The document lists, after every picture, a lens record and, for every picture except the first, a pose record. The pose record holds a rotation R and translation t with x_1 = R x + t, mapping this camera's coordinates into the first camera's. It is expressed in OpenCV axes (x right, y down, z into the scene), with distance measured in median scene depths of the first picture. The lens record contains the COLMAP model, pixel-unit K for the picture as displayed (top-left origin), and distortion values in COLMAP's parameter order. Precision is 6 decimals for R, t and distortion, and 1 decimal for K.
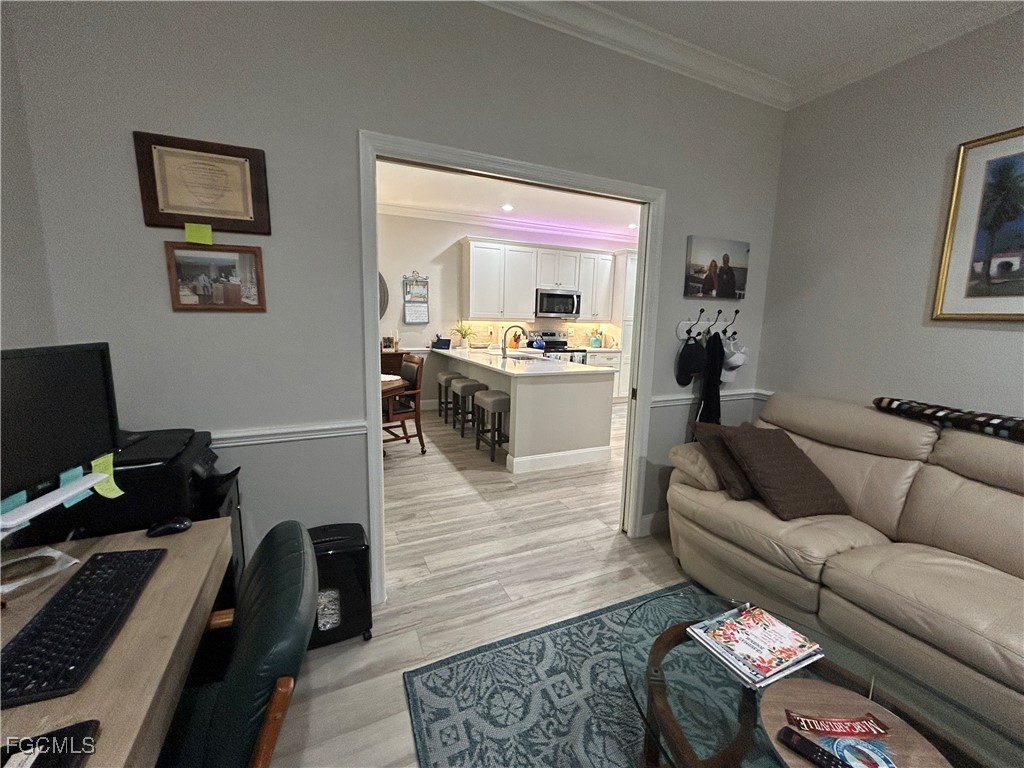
lens RADIAL K [[415.3, 0, 515.7], [0, 415.3, 382.4], [0, 0, 1]] dist [-0.000375, 0.000106]
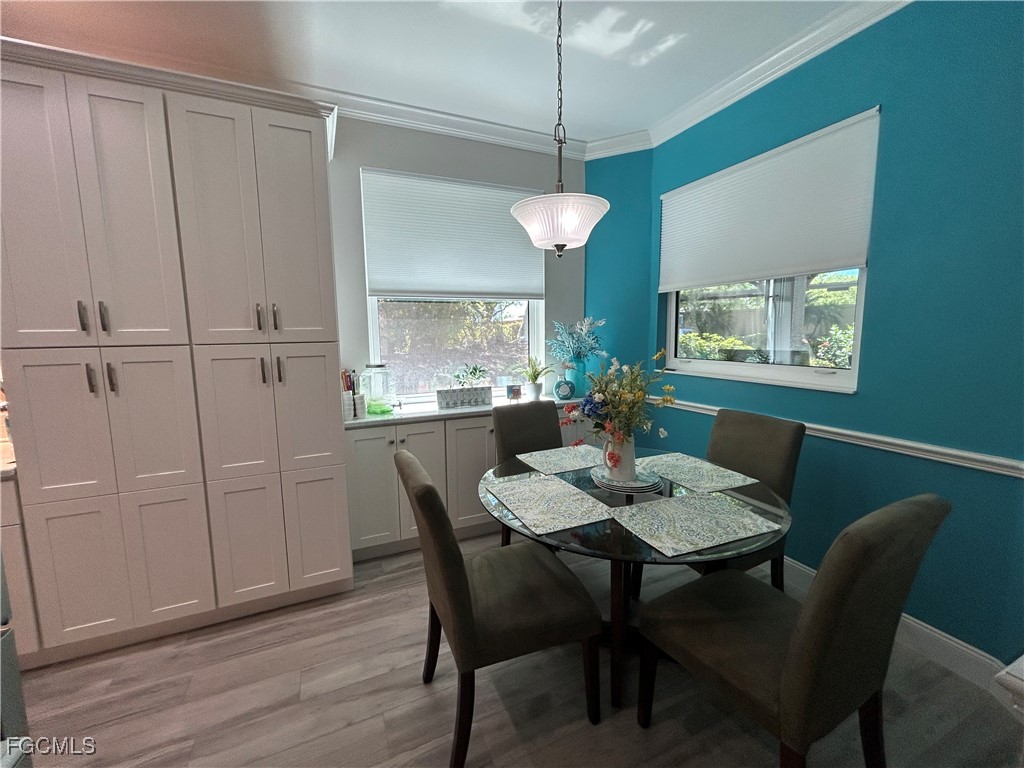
lens RADIAL K [[415.3, 0, 513.1], [0, 415.3, 380.3], [0, 0, 1]] dist [-0.000375, 0.000106]
pose [[0.999296, -0.035537, -0.012004, 0.581869], [0.035104, 0.998786, -0.034567, -0.118061], [0.013218, 0.034121, 0.999330, 0.808845]]
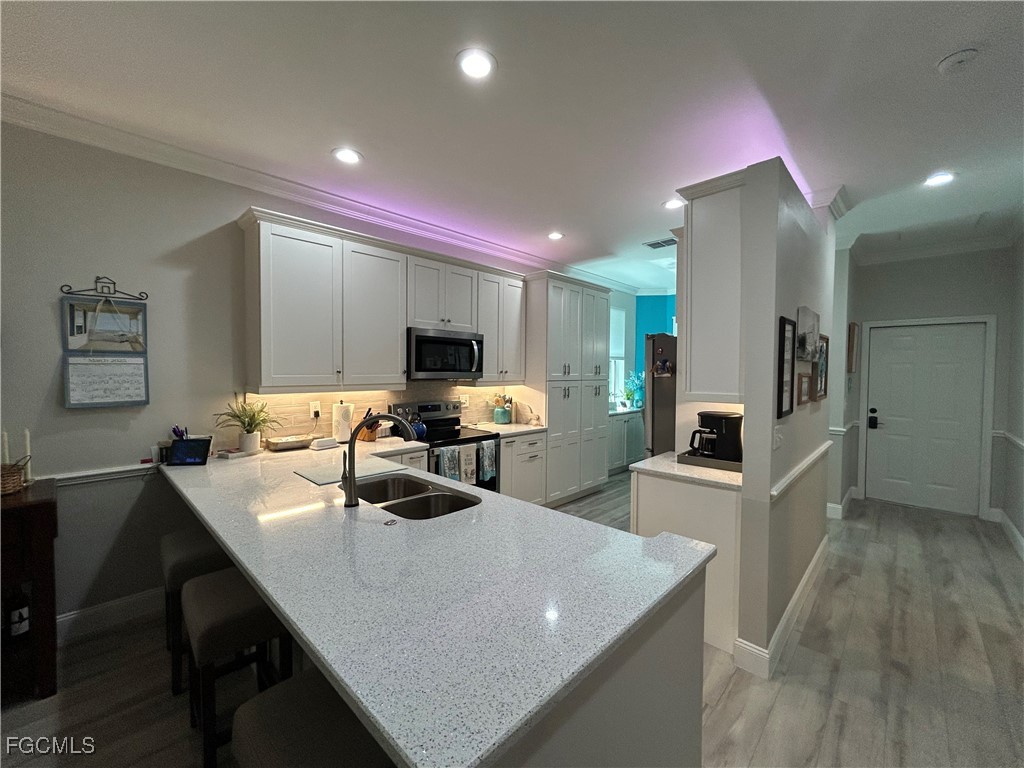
lens RADIAL K [[415.3, 0, 511.7], [0, 415.3, 378.3], [0, 0, 1]] dist [-0.000375, 0.000106]
pose [[0.934033, -0.026006, 0.356240, -0.017002], [0.072420, 0.990420, -0.117575, -0.086379], [-0.349769, 0.135618, 0.926968, 0.455343]]
